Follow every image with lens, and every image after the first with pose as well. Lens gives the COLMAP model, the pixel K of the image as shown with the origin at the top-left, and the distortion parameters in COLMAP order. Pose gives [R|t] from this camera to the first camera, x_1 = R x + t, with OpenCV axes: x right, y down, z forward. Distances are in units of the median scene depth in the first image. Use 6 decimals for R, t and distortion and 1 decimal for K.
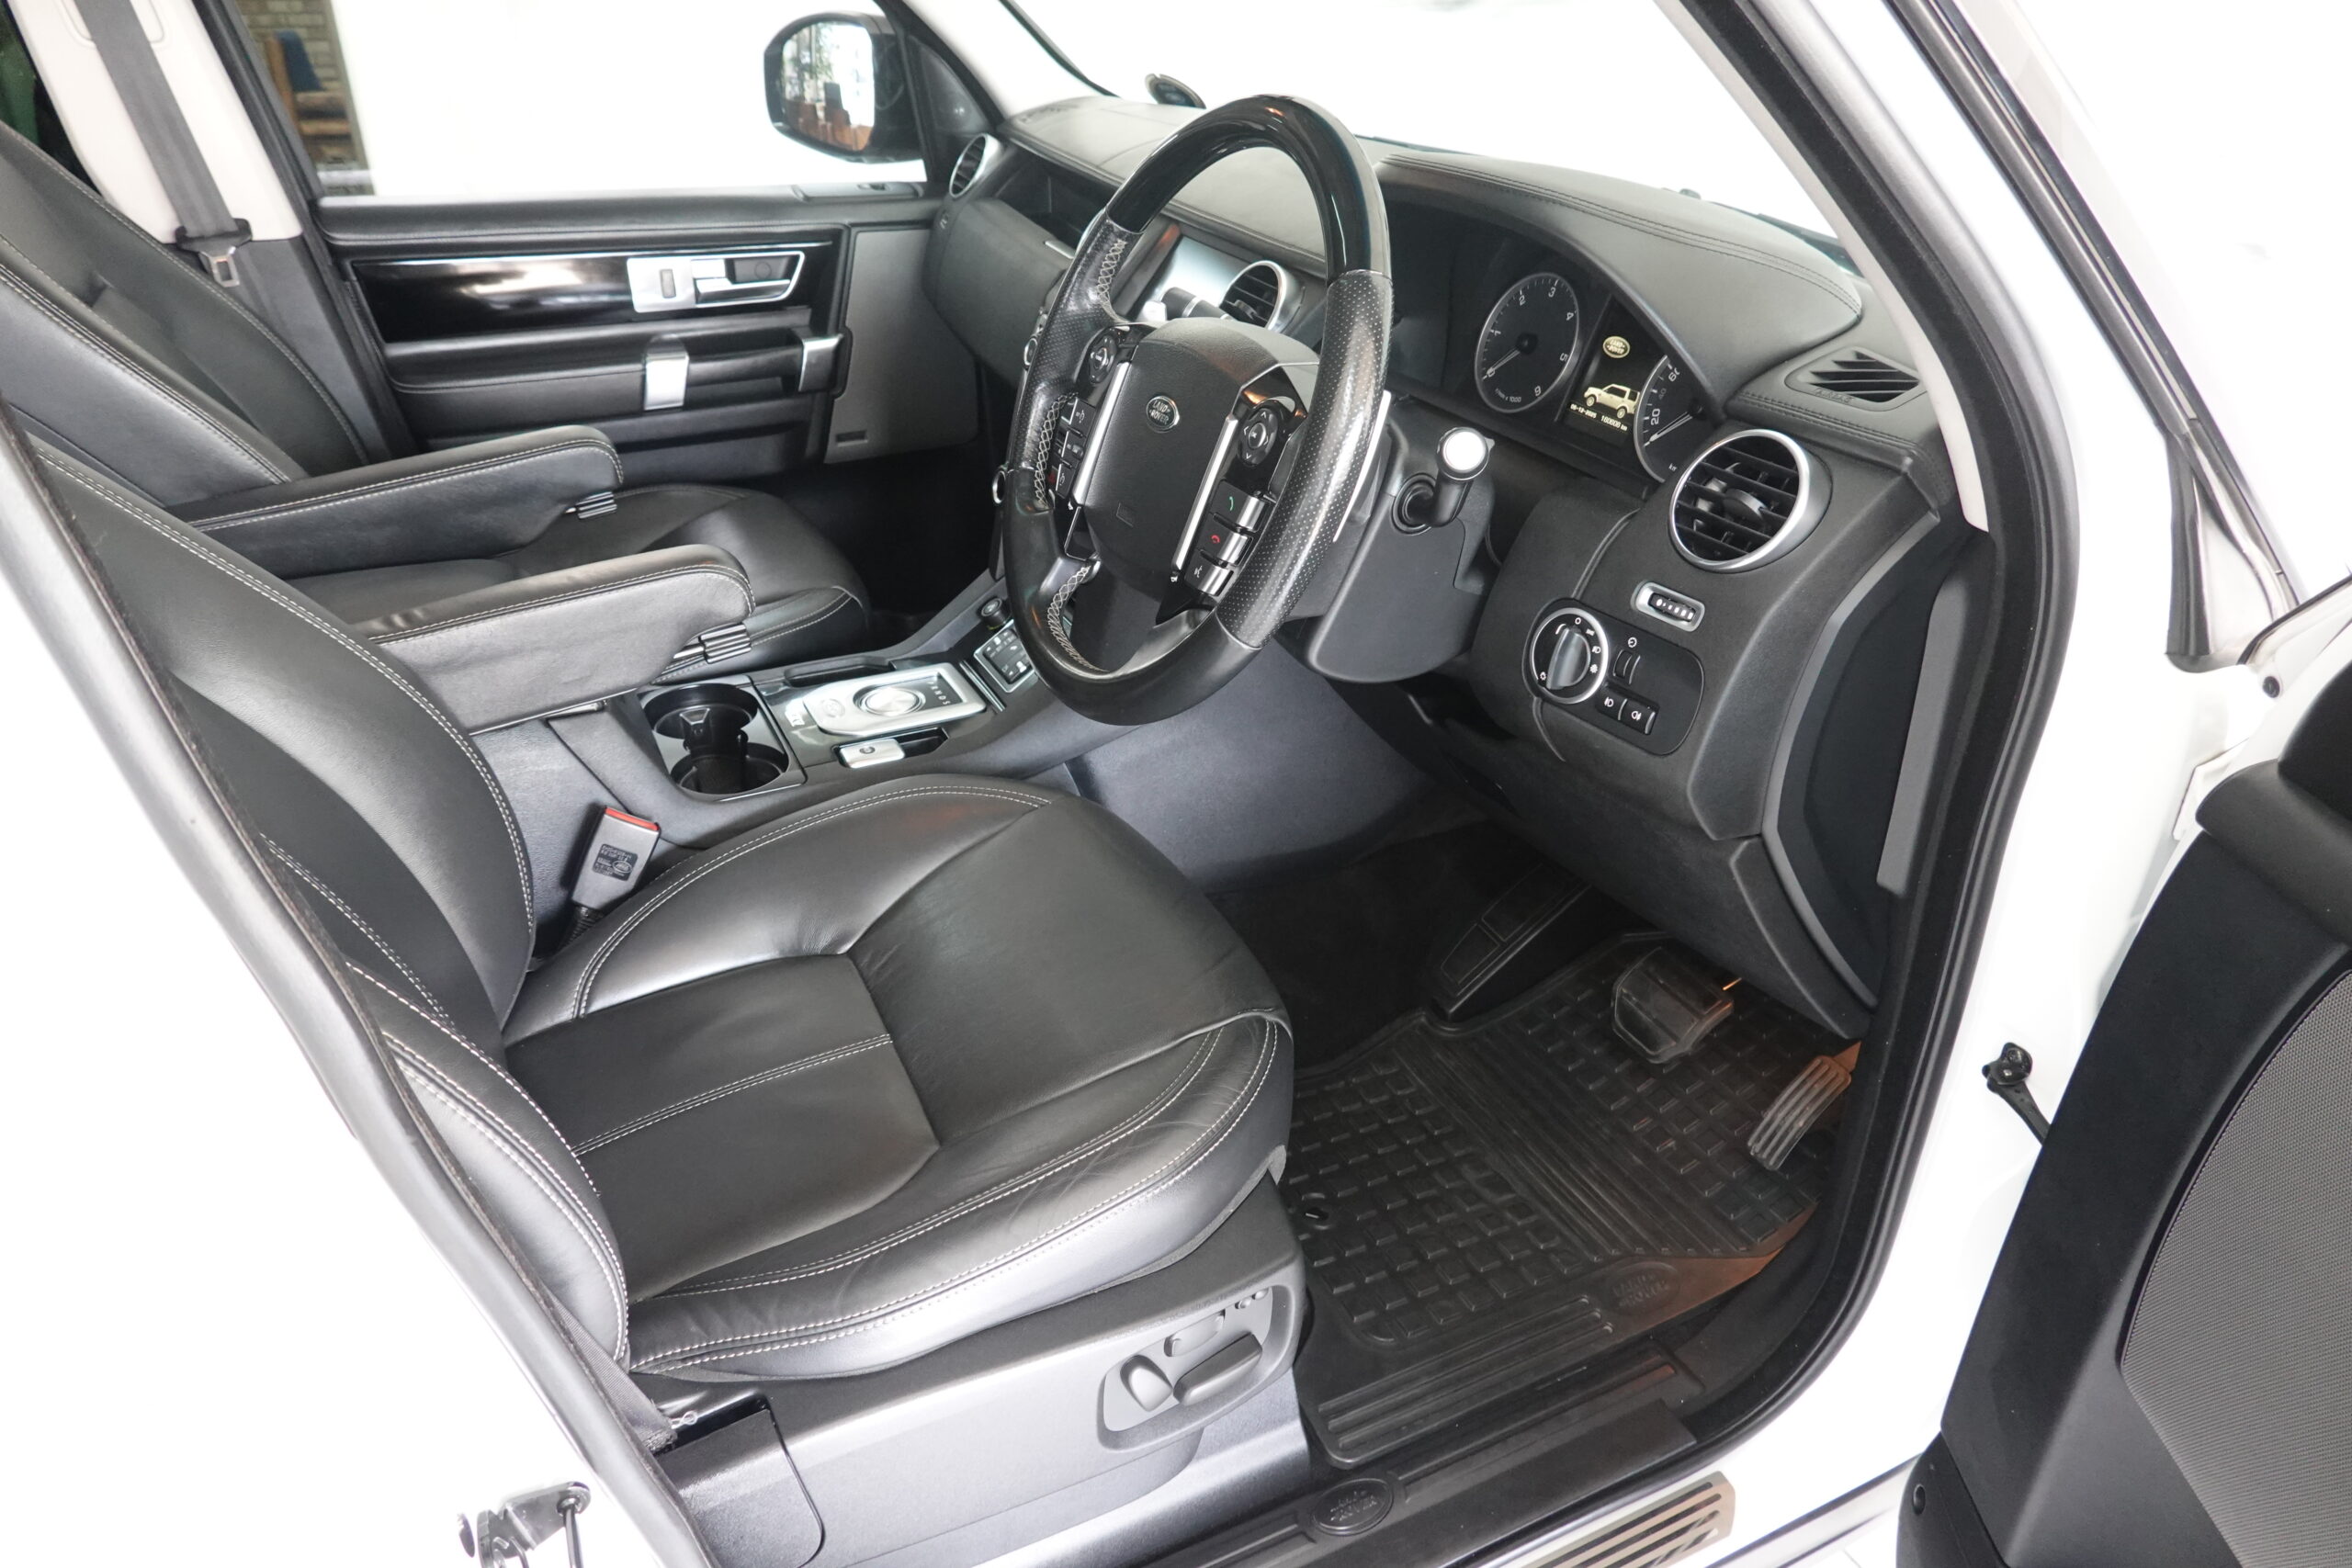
lens RADIAL K [[1541.6, 0, 1176.0], [0, 1541.6, 784.0], [0, 0, 1]] dist [0.002119, -0.001568]
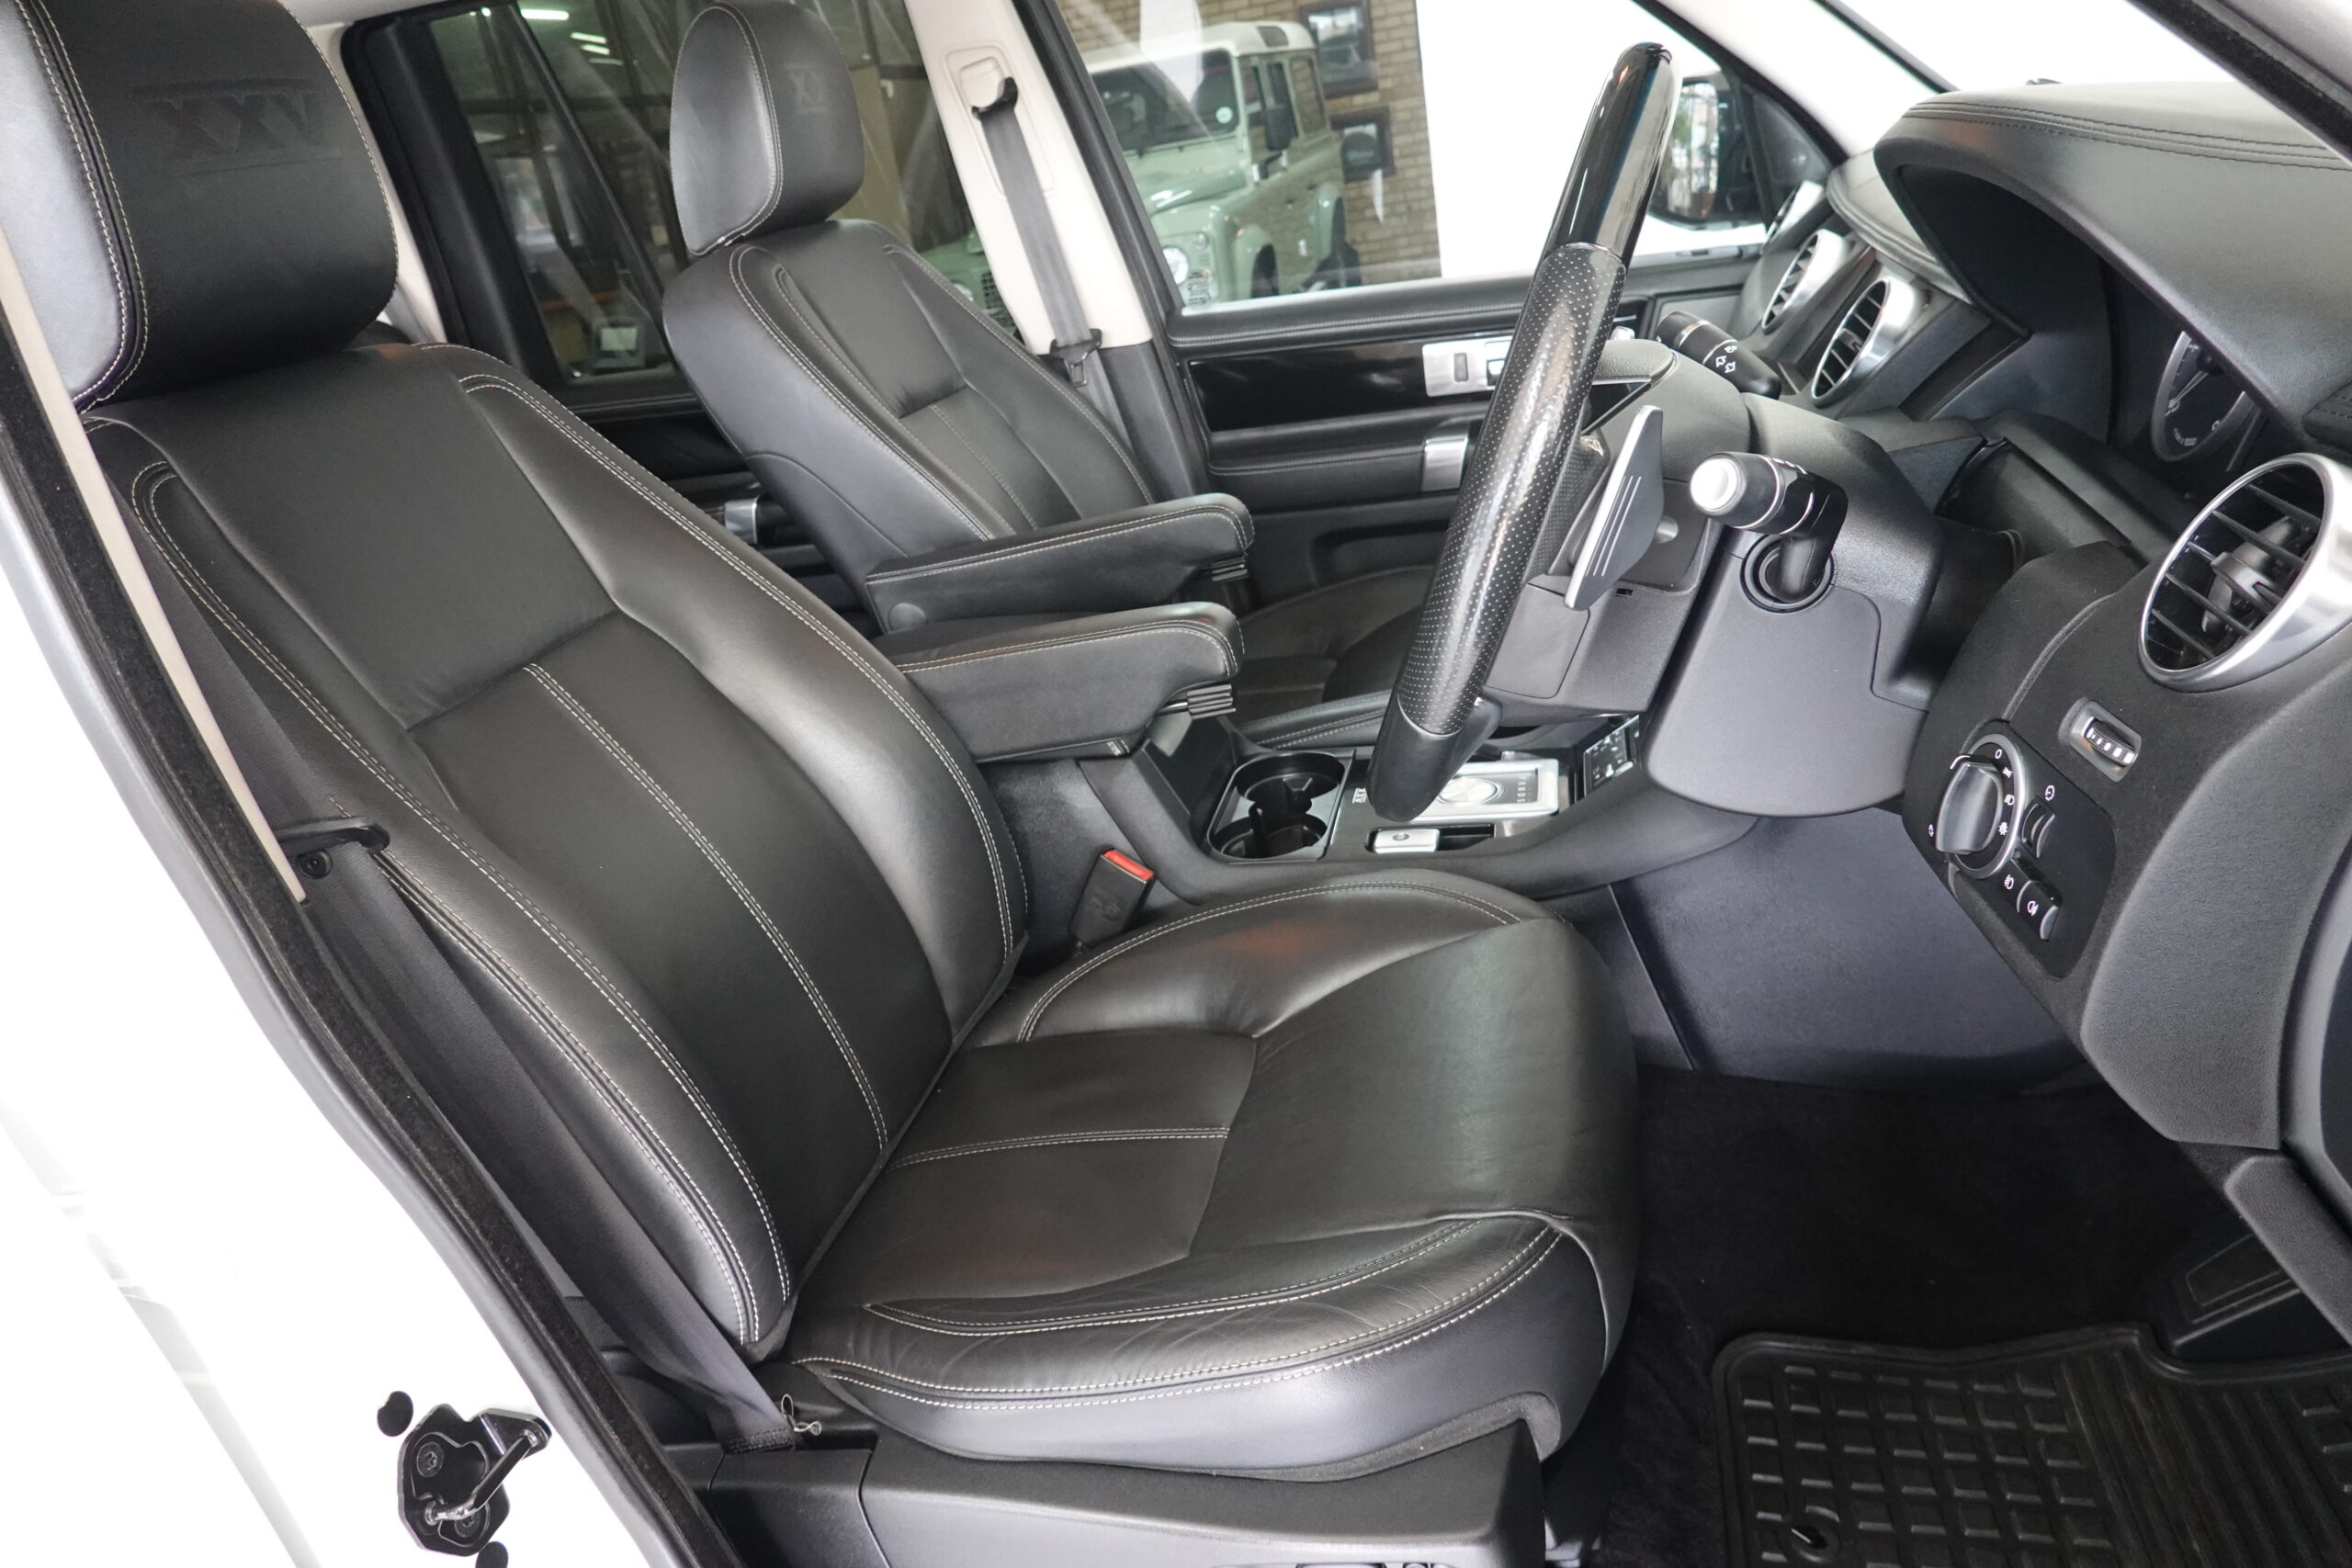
lens RADIAL K [[1541.6, 0, 1176.0], [0, 1541.6, 784.0], [0, 0, 1]] dist [0.002119, -0.001568]
pose [[0.766184, 0.116949, -0.631890, 0.303944], [-0.160395, 0.986982, -0.011814, -0.022102], [0.622283, 0.110404, 0.774968, 0.207496]]
